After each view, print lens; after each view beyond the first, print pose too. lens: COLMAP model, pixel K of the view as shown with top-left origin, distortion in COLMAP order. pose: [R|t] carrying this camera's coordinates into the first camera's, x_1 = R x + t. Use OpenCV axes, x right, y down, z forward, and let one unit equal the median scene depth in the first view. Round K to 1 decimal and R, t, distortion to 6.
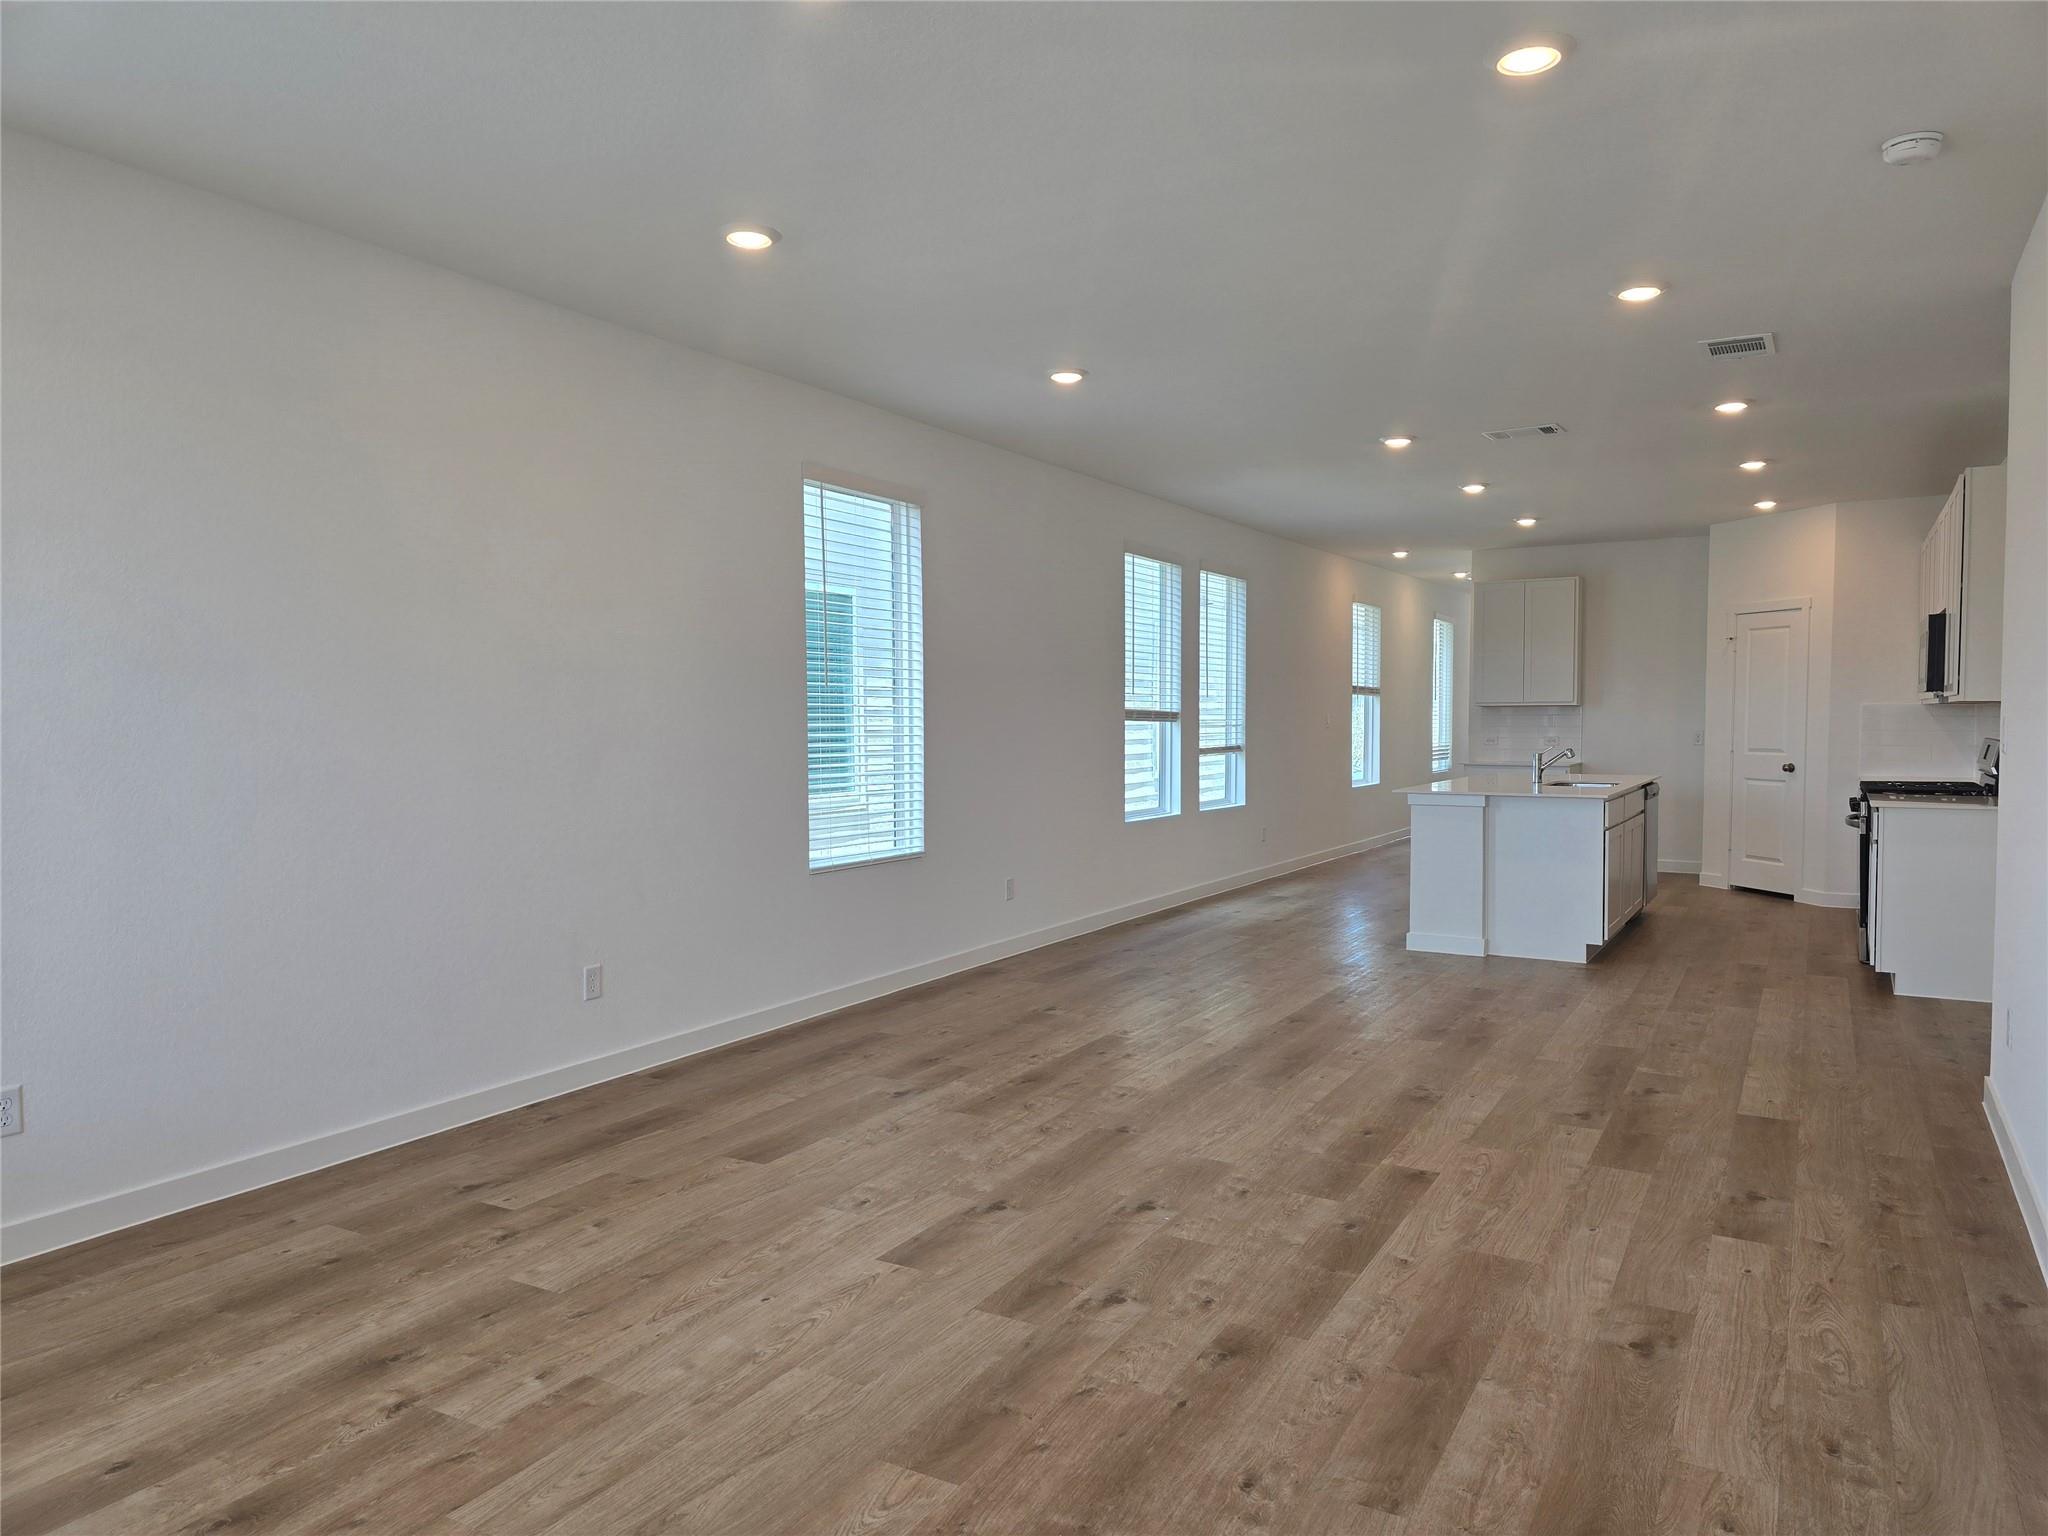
lens RADIAL K [[1368.9, 0, 1039.0], [0, 1368.9, 779.8], [0, 0, 1]] dist [0.065352, -0.051333]
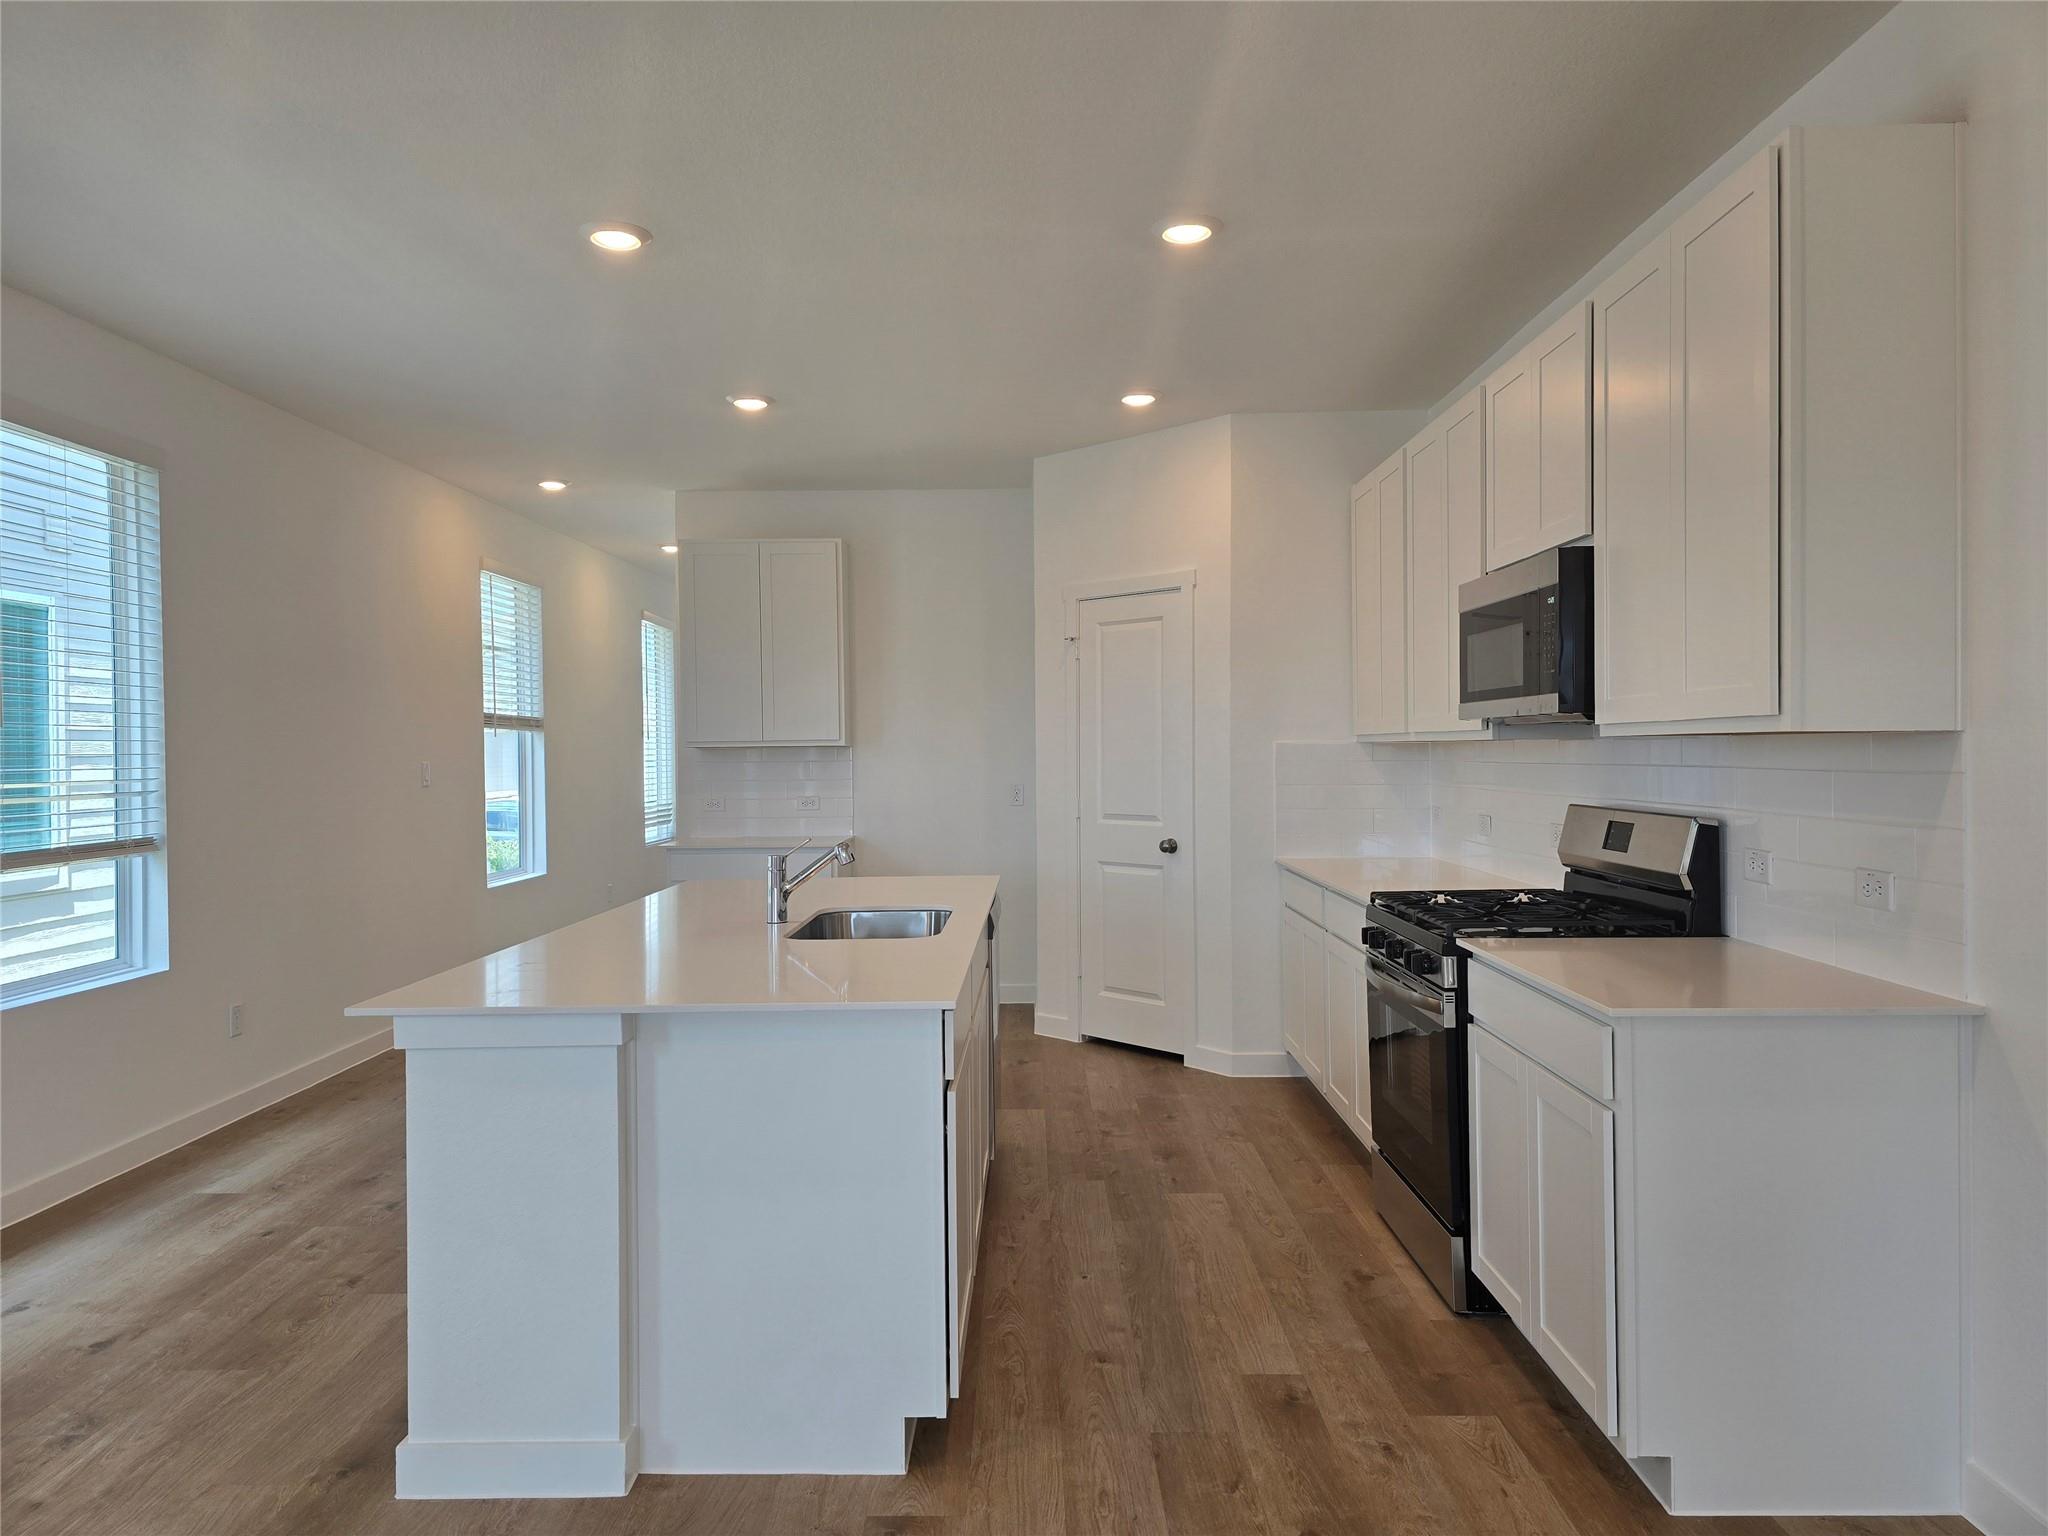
lens RADIAL K [[1368.9, 0, 1006.6], [0, 1368.9, 753.4], [0, 0, 1]] dist [0.065352, -0.051333]
pose [[0.879052, -0.007454, 0.476668, 0.401579], [0.030957, 0.998660, -0.041473, -0.057084], [-0.475720, 0.051213, 0.878105, 1.069332]]
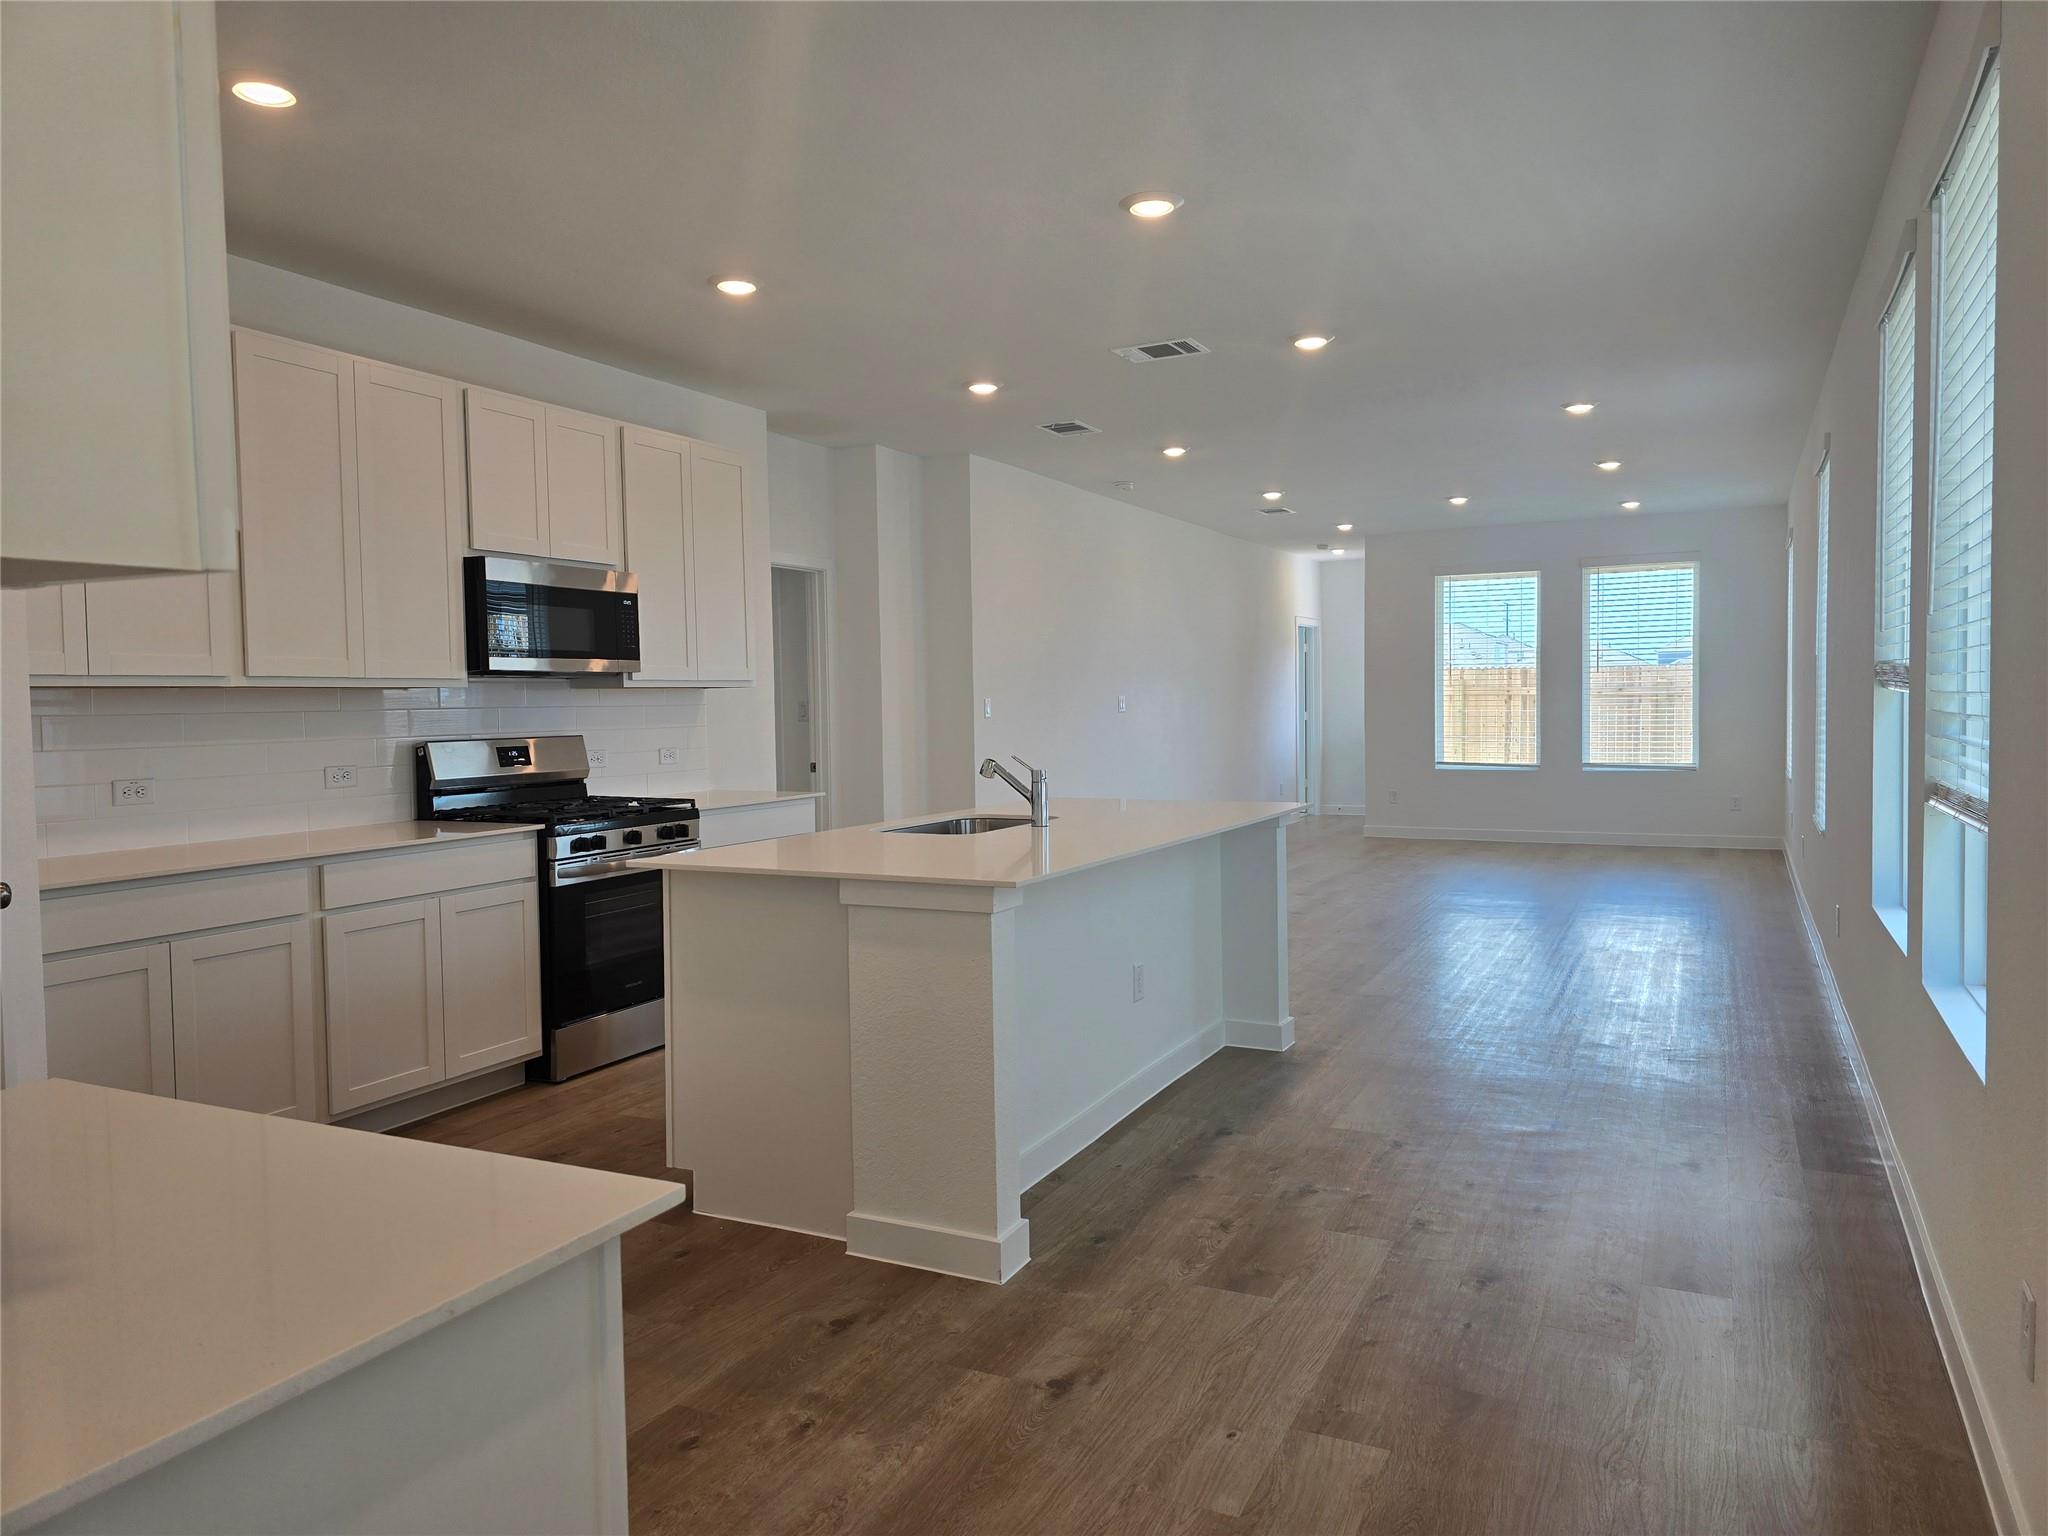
lens RADIAL K [[1368.9, 0, 1048.3], [0, 1368.9, 784.0], [0, 0, 1]] dist [0.065352, -0.051333]
pose [[-0.997459, 0.022866, -0.067476, 0.719695], [0.015221, 0.993623, 0.111719, -0.129412], [0.069601, 0.110408, -0.991446, 2.759818]]
